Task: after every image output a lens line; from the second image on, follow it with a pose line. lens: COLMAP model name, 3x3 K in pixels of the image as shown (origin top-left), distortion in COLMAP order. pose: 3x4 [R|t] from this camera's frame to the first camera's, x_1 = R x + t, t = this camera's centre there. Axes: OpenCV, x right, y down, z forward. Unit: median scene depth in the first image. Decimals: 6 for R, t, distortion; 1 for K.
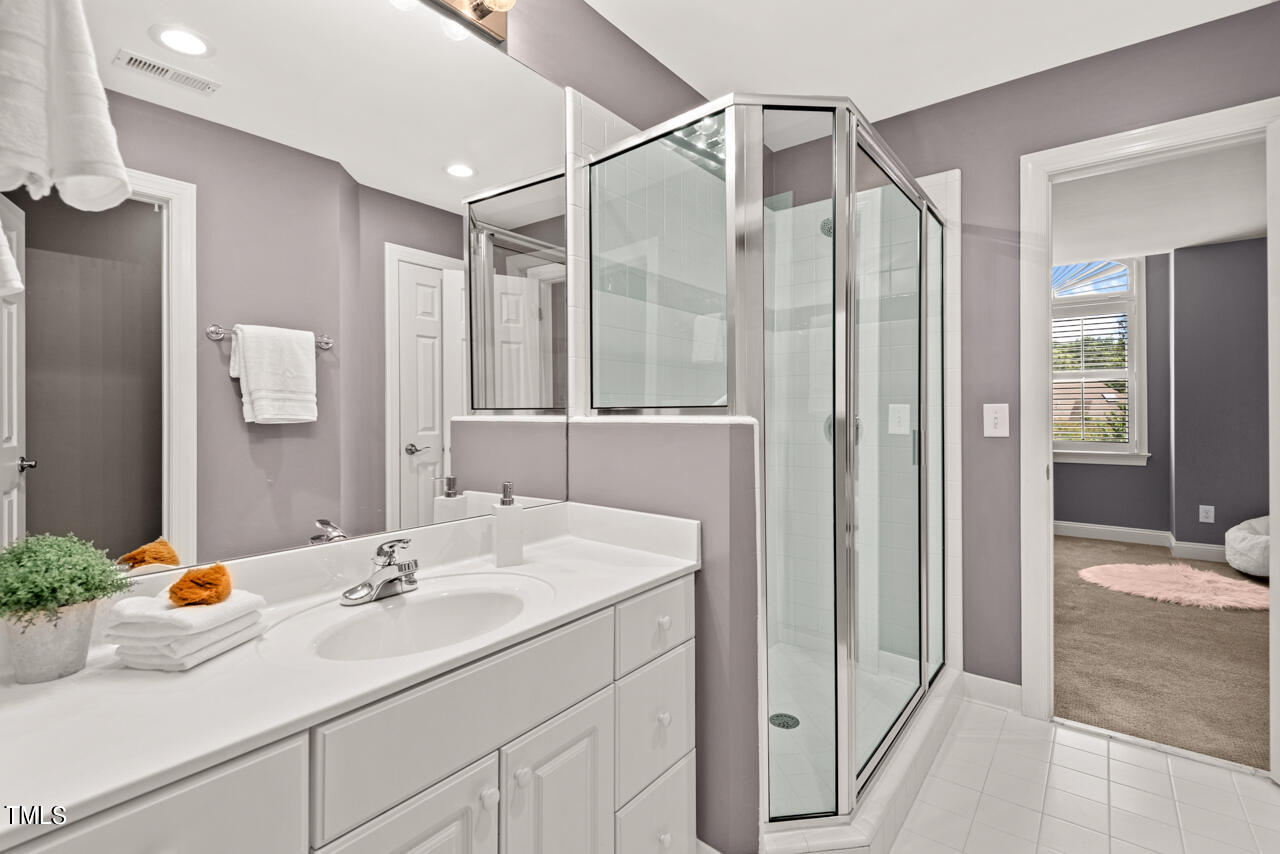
lens RADIAL K [[575.0, 0, 642.4], [0, 575.0, 420.8], [0, 0, 1]] dist [0.036613, -0.023729]
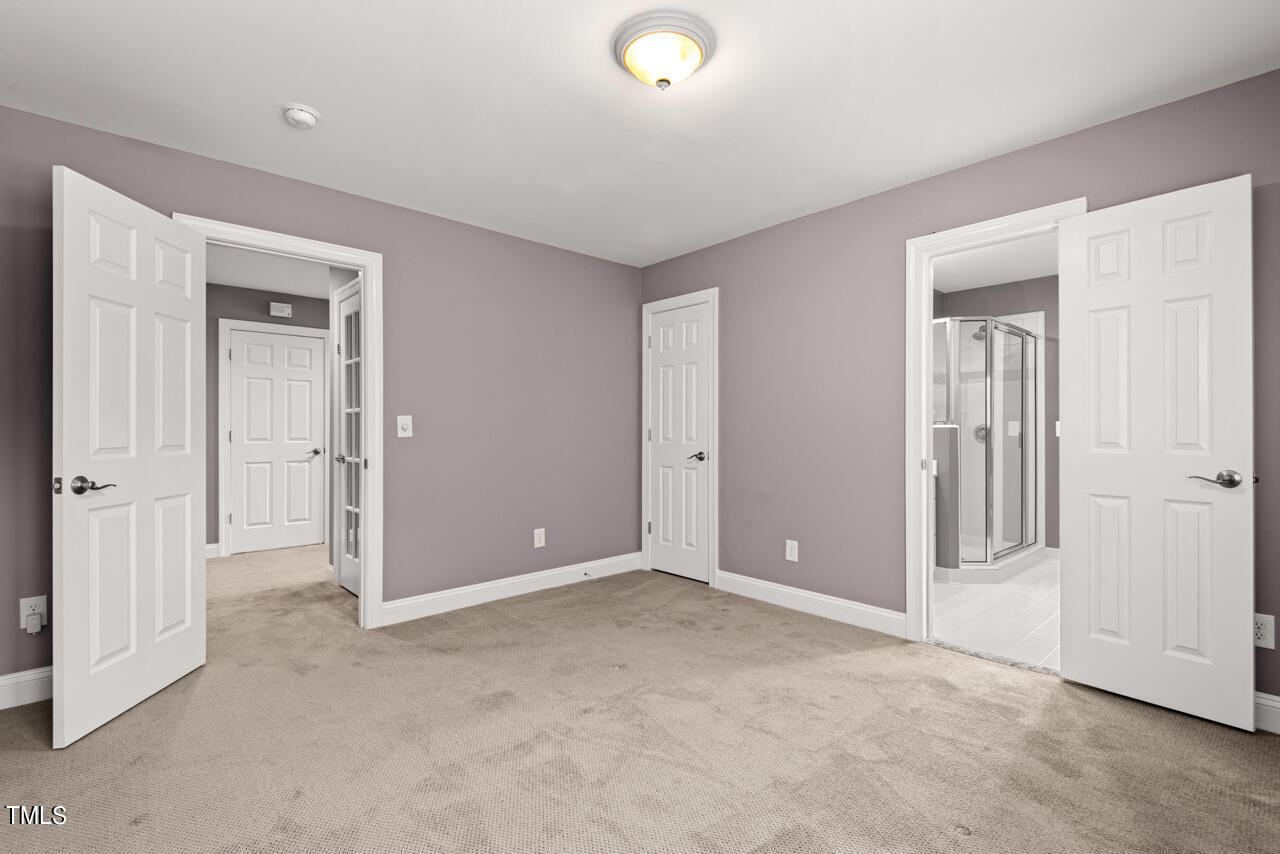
lens RADIAL K [[560.2, 0, 640.0], [0, 560.2, 427.0], [0, 0, 1]] dist [-0.002290, -0.000247]
pose [[0.981956, 0.007735, -0.188951, -0.538939], [-0.010820, 0.999824, -0.015300, 0.039451], [0.188799, 0.017068, 0.981867, -1.336226]]
